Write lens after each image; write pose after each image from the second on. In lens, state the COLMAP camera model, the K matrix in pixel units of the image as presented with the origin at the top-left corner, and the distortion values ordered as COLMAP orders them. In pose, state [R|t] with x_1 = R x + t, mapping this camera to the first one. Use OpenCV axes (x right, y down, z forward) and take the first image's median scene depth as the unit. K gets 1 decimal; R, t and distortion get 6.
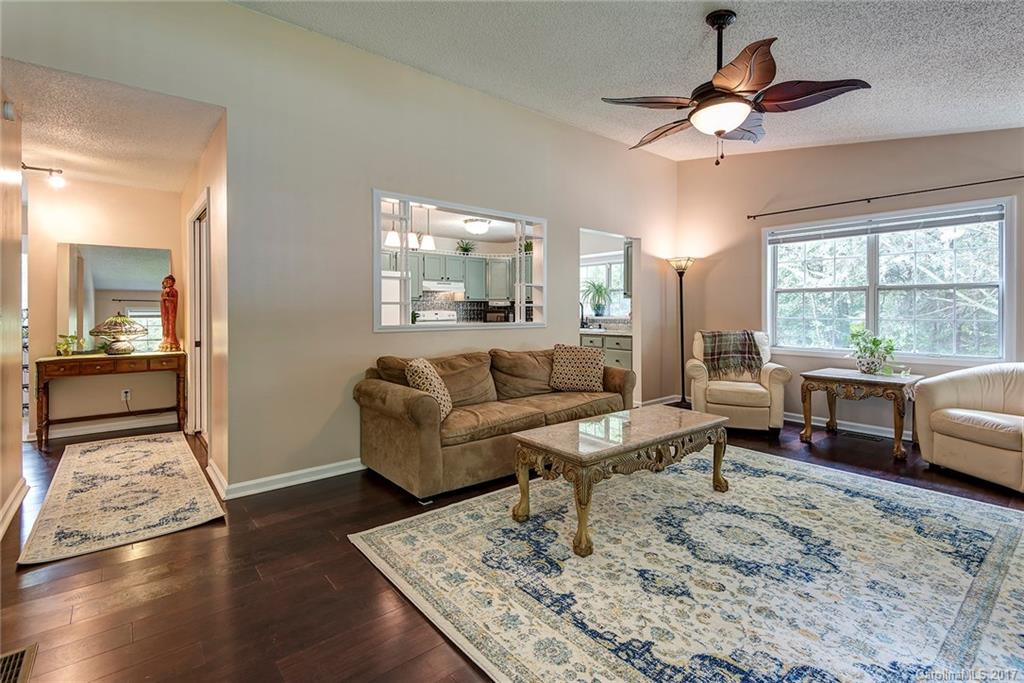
lens RADIAL K [[472.4, 0, 517.4], [0, 472.4, 312.5], [0, 0, 1]] dist [0.034643, -0.020391]
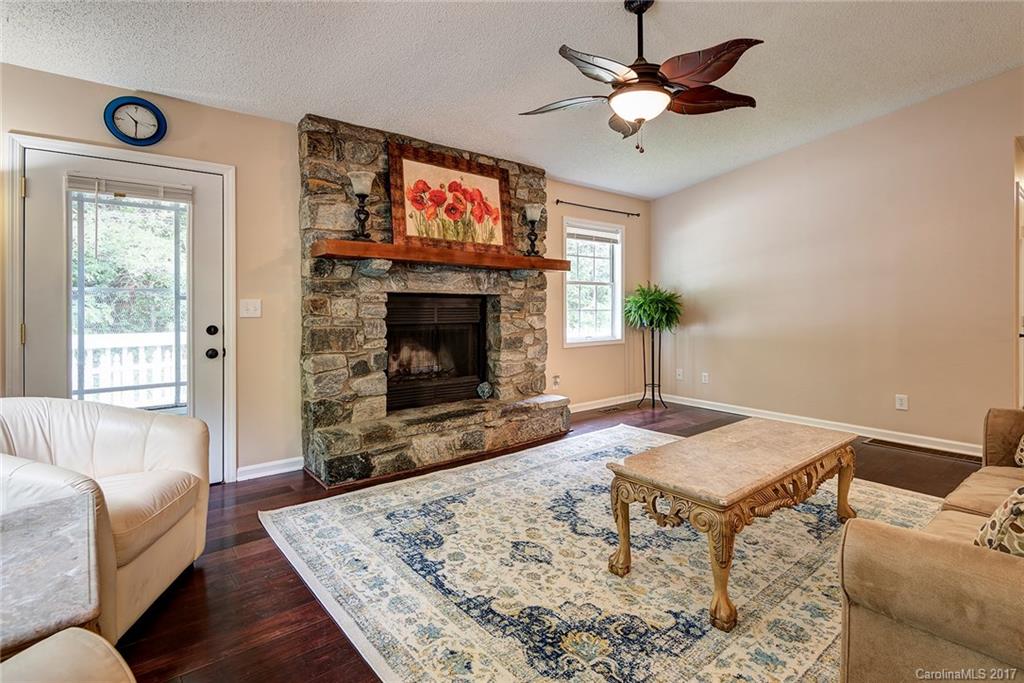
lens RADIAL K [[488.4, 0, 509.0], [0, 488.4, 305.1], [0, 0, 1]] dist [0.000786, -0.000102]
pose [[-0.999894, -0.003012, 0.014261, 0.720707], [-0.002886, 0.999957, 0.008851, -0.010470], [-0.014287, 0.008809, -0.999859, 2.119398]]
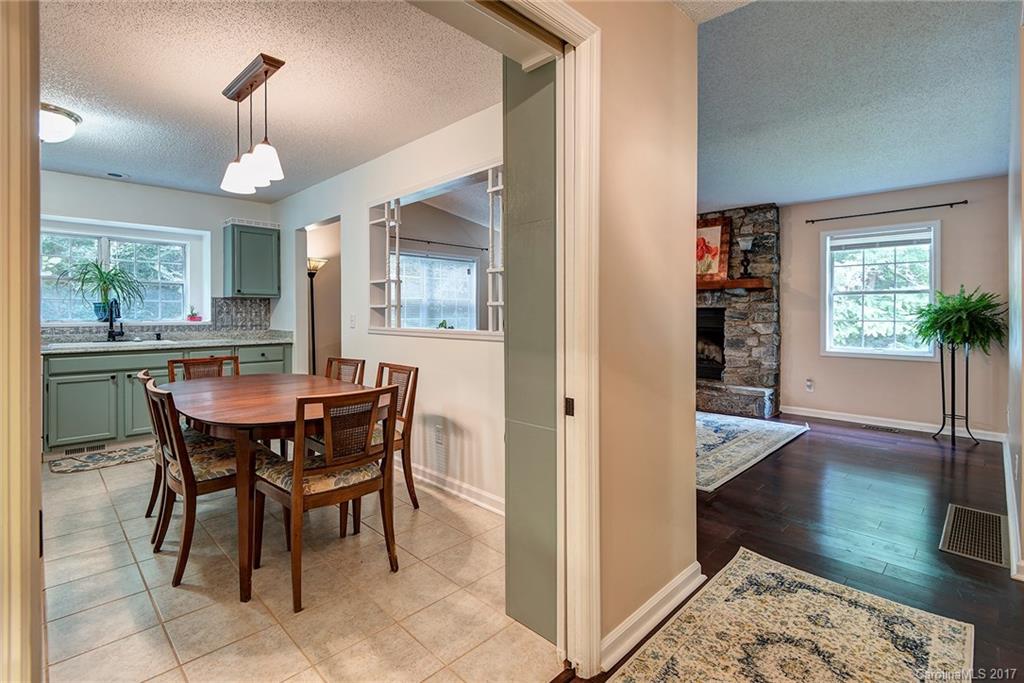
lens RADIAL K [[472.4, 0, 517.4], [0, 472.4, 312.5], [0, 0, 1]] dist [0.034643, -0.020391]
pose [[-0.093802, 0.001543, 0.995590, -1.558952], [0.002750, 0.999995, -0.001291, -0.006998], [-0.995587, 0.002617, -0.093806, 1.612012]]
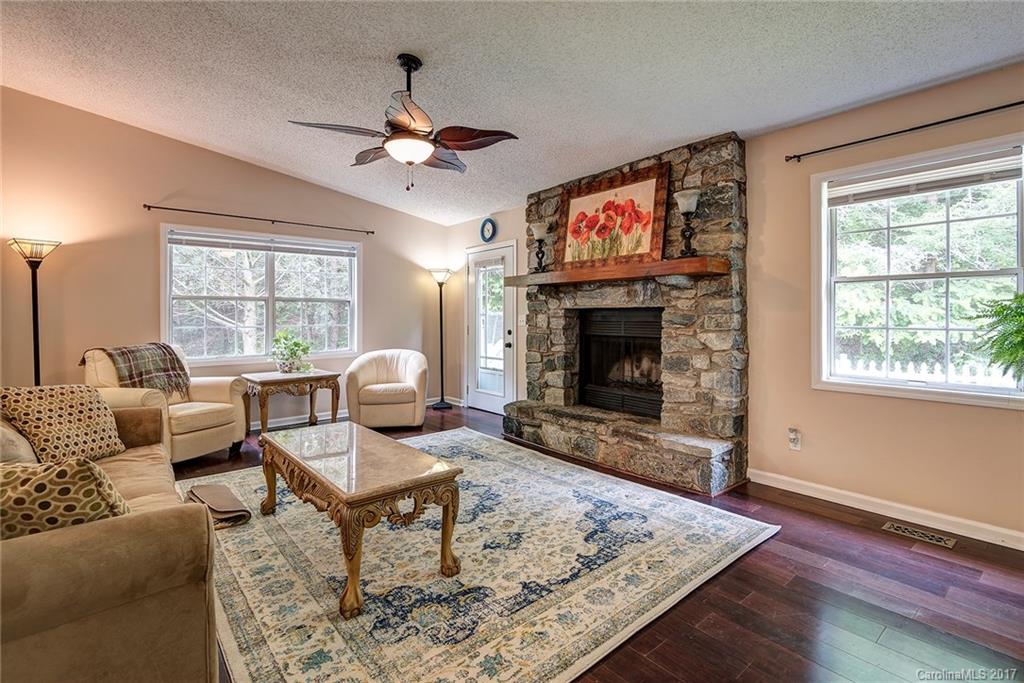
lens RADIAL K [[472.4, 0, 517.4], [0, 472.4, 312.5], [0, 0, 1]] dist [0.034643, -0.020391]
pose [[-0.005936, 0.008057, 0.999950, -0.759326], [0.009934, 0.999919, -0.007998, -0.006710], [-0.999933, 0.009886, -0.006016, 0.798919]]
